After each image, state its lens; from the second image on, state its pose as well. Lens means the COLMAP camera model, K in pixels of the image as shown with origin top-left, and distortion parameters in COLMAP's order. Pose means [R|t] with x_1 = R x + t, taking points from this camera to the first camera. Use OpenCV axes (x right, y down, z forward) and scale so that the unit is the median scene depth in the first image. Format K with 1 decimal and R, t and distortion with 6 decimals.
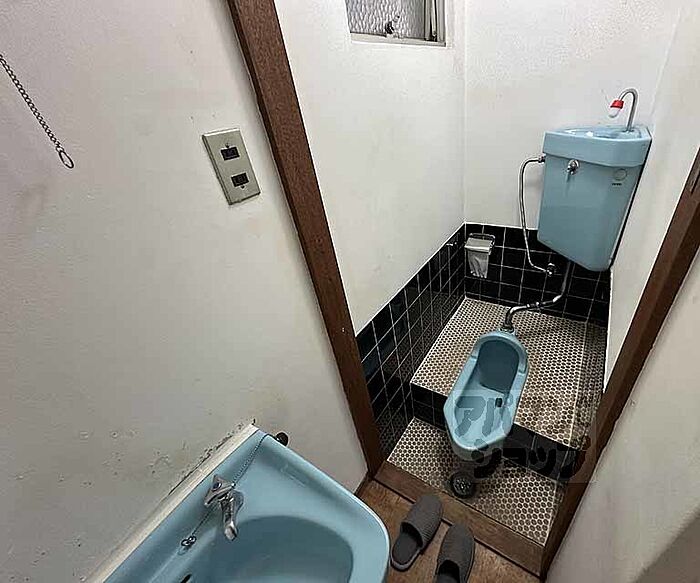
lens RADIAL K [[307.8, 0, 388.0], [0, 307.8, 290.2], [0, 0, 1]] dist [-0.004212, 0.000704]
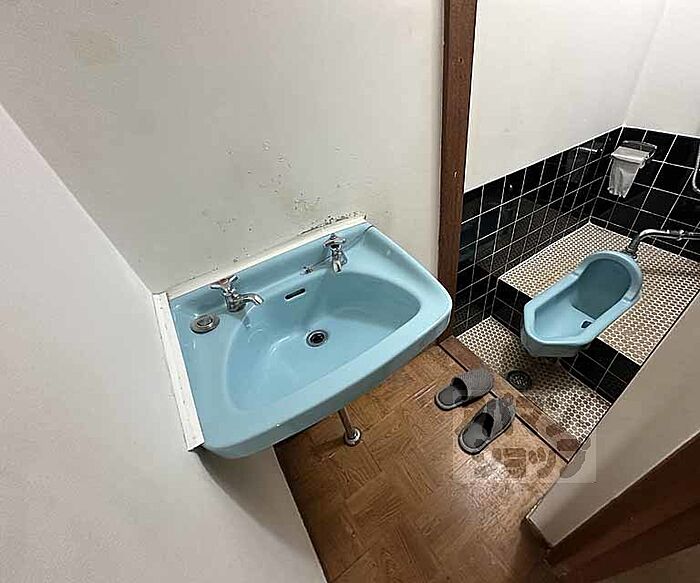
lens RADIAL K [[307.8, 0, 388.0], [0, 307.8, 290.2], [0, 0, 1]] dist [-0.004212, 0.000704]
pose [[0.914929, 0.294878, -0.275594, 0.030101], [-0.237660, 0.945486, 0.222653, 0.200962], [0.326226, -0.138214, 0.935133, -0.067050]]
